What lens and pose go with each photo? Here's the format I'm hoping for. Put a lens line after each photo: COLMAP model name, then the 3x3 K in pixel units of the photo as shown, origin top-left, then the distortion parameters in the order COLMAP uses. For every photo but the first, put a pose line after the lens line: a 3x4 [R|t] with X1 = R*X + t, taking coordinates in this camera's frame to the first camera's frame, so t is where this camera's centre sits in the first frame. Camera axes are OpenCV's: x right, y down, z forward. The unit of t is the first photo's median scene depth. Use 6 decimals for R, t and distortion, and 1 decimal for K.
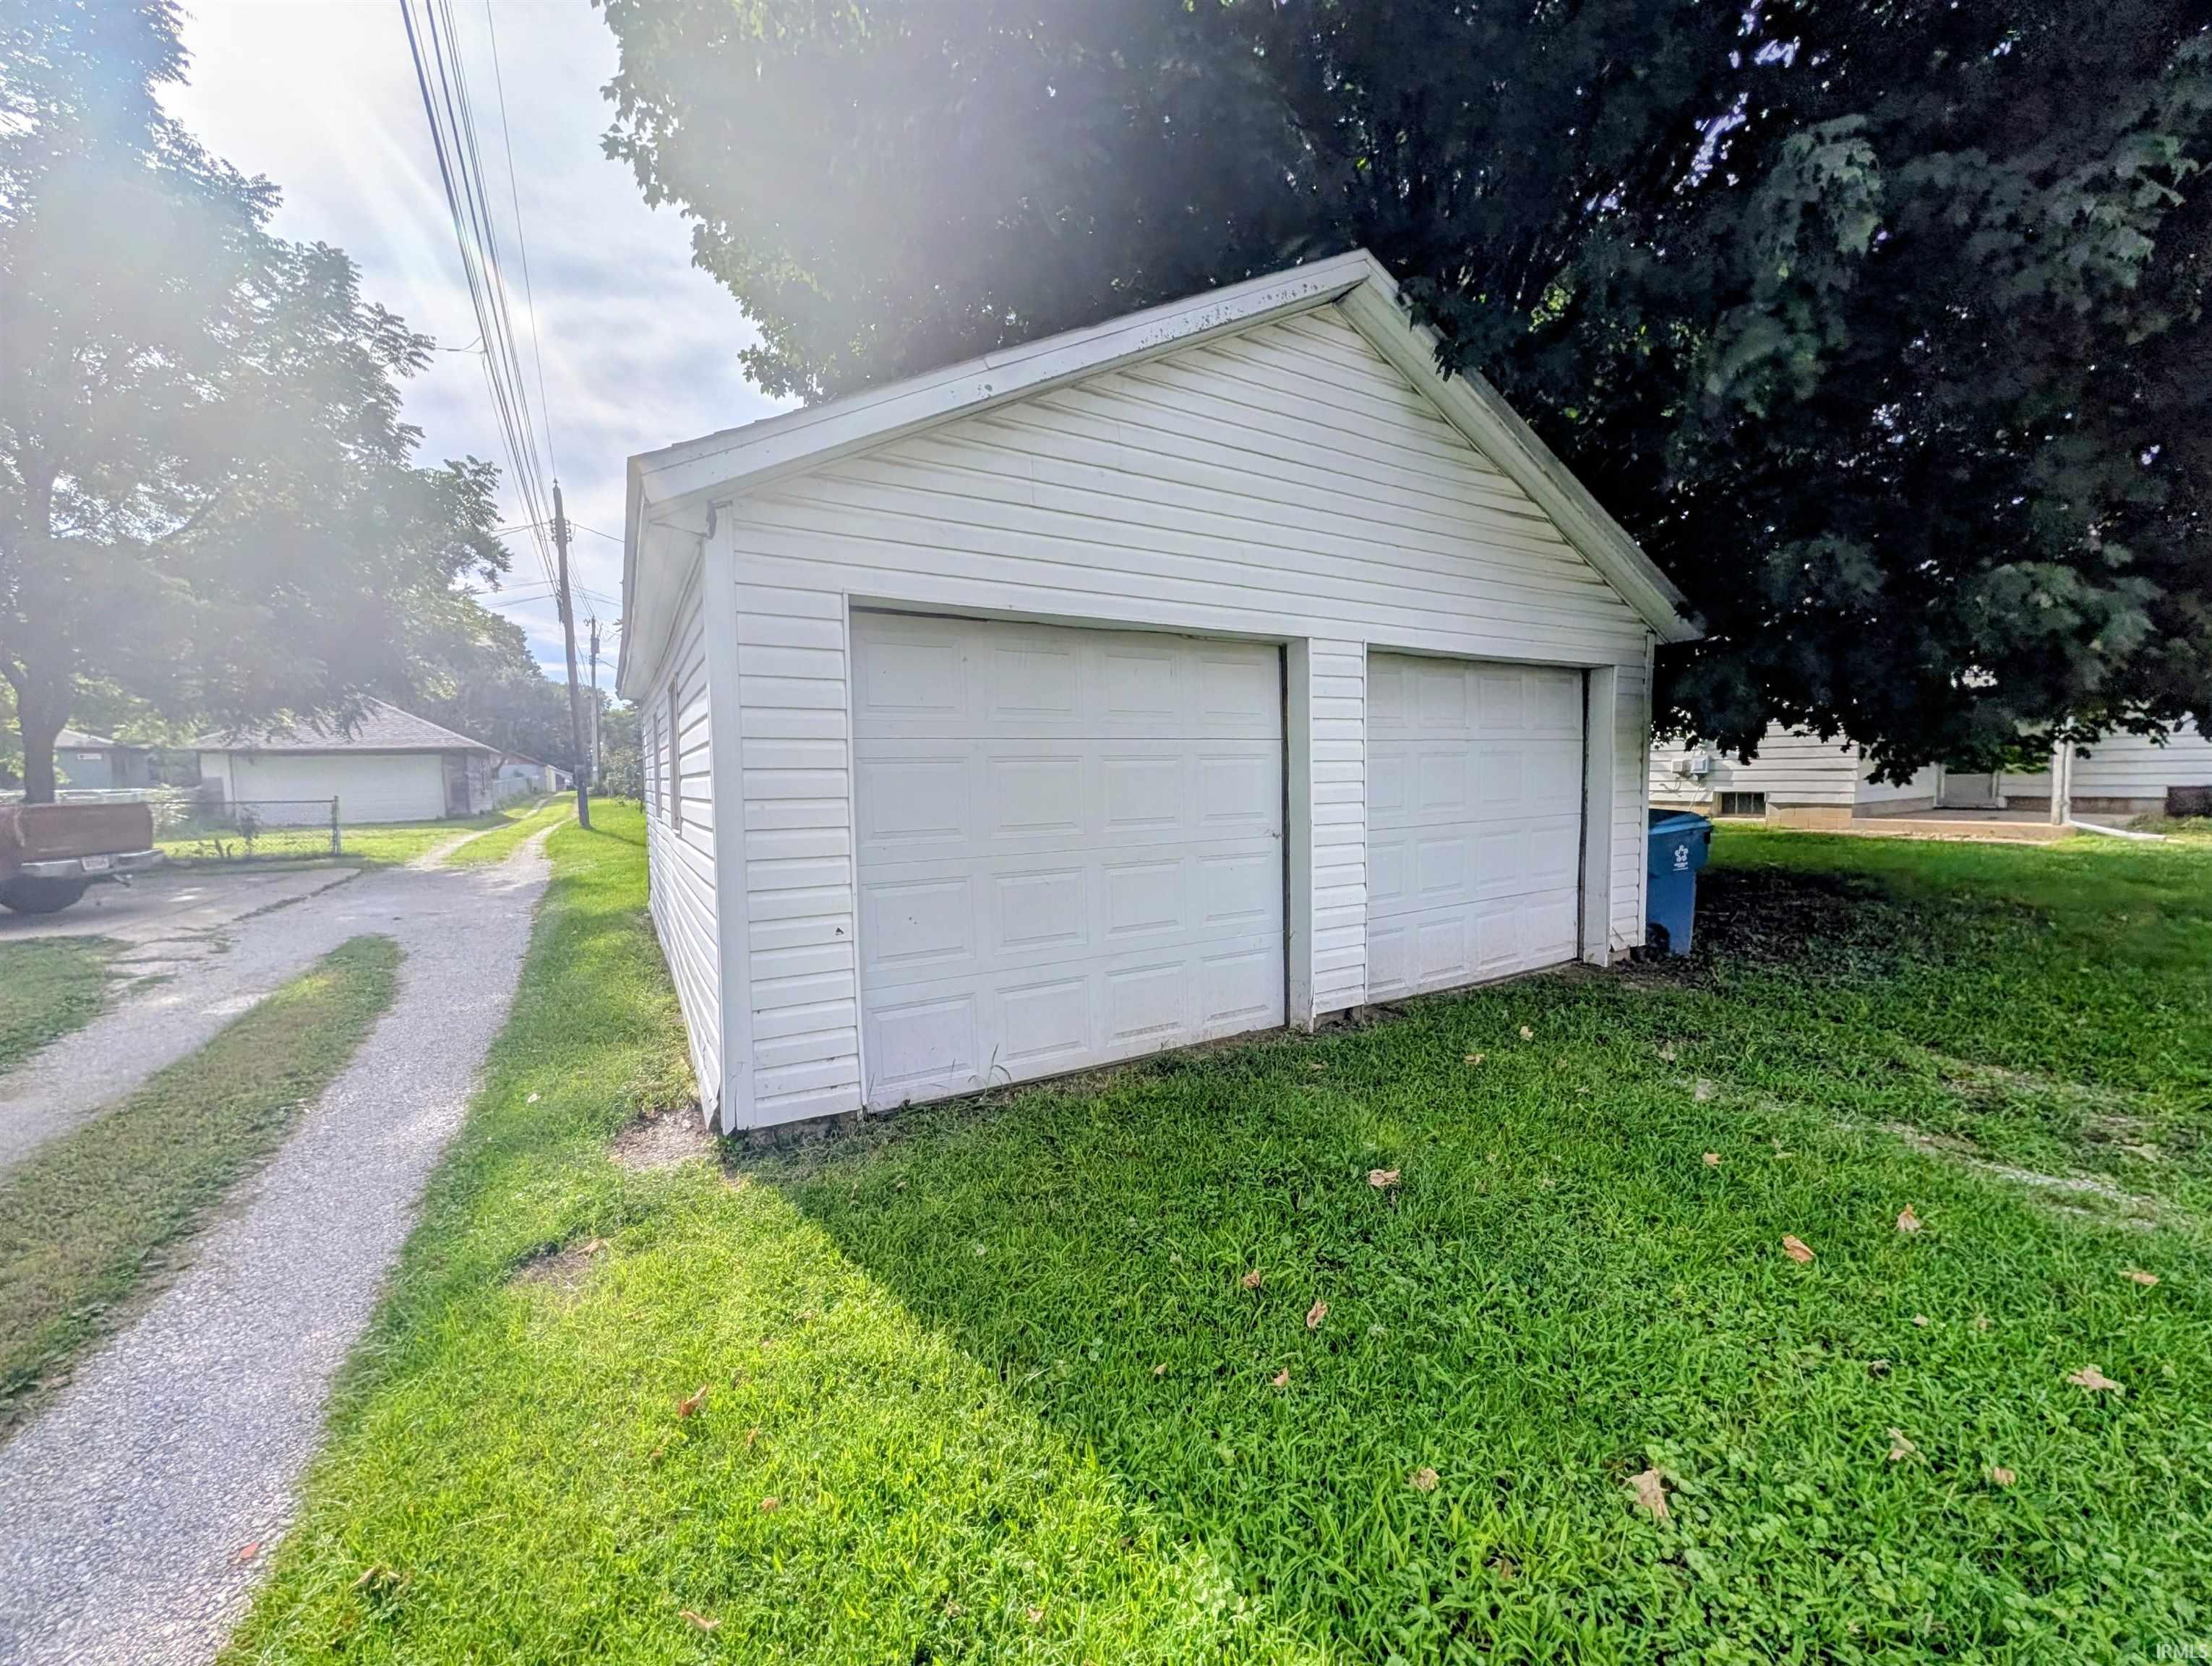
lens RADIAL K [[863.4, 0, 1107.8], [0, 863.4, 832.7], [0, 0, 1]] dist [0.000723, 0.000212]
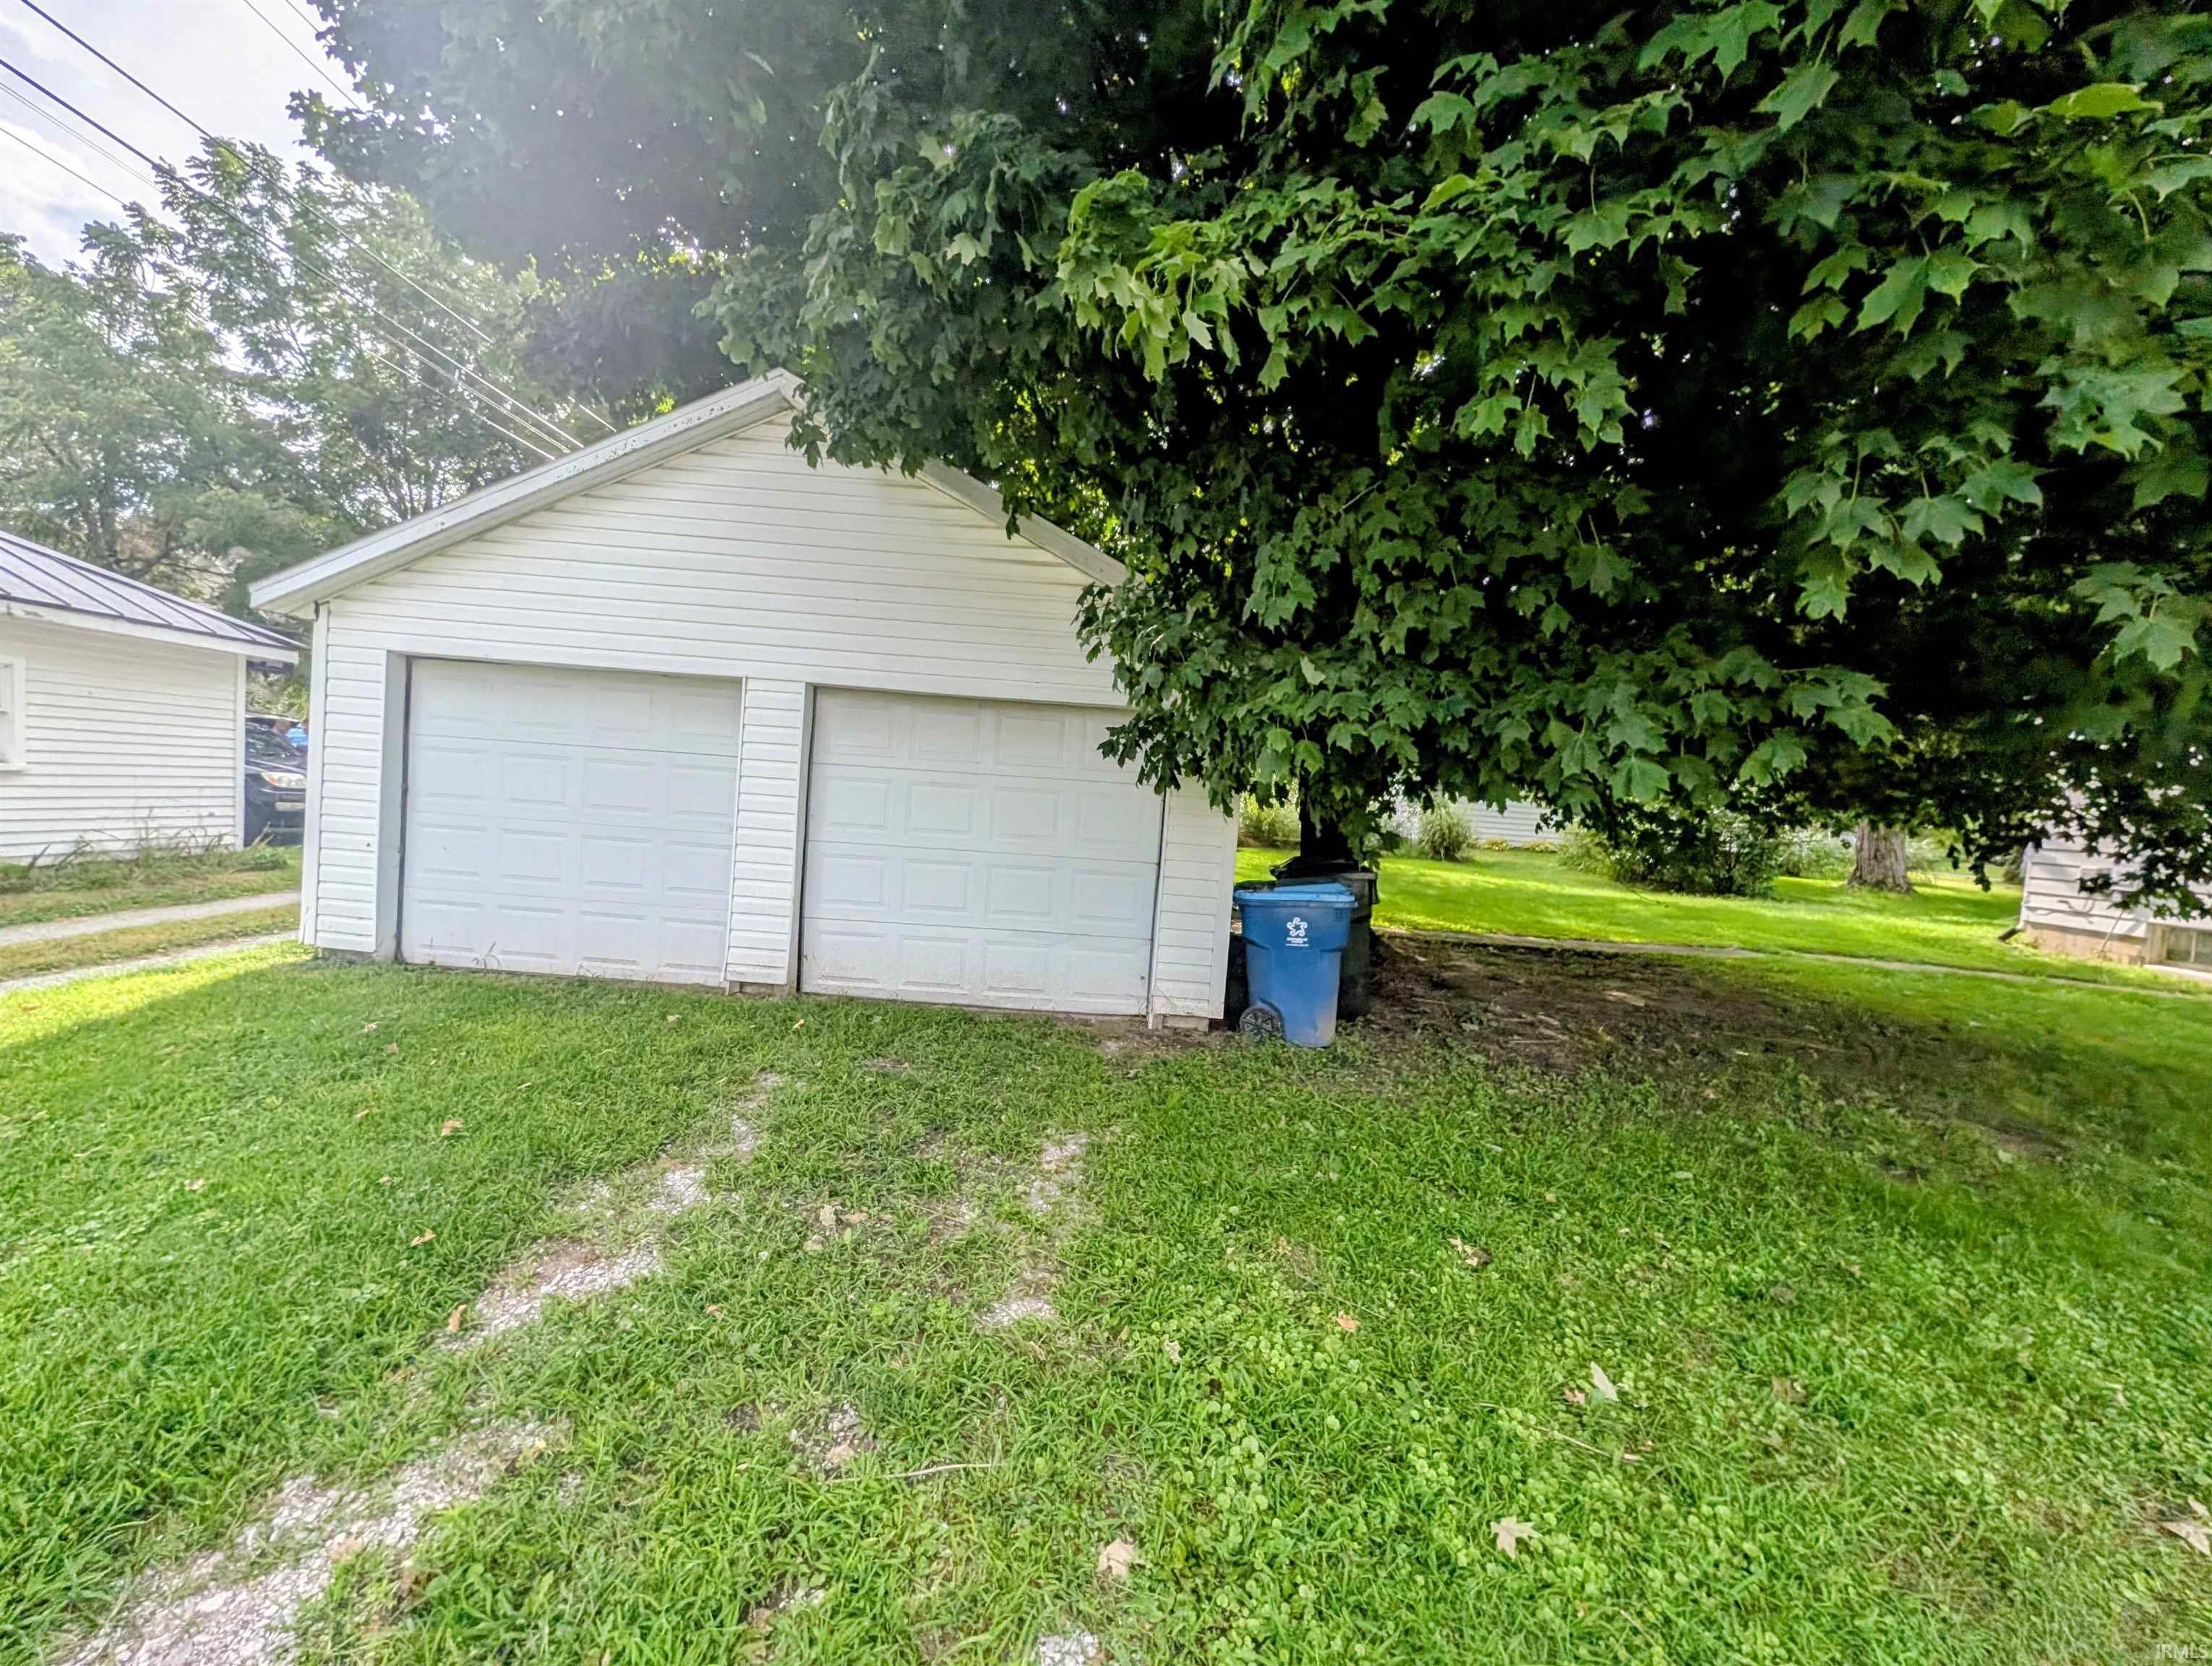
lens RADIAL K [[863.4, 0, 1107.8], [0, 863.4, 832.7], [0, 0, 1]] dist [0.000723, 0.000212]
pose [[0.846951, 0.107648, -0.520659, 1.216035], [-0.123936, 0.992284, 0.003552, -0.064954], [0.517024, 0.061520, 0.853757, 0.195096]]
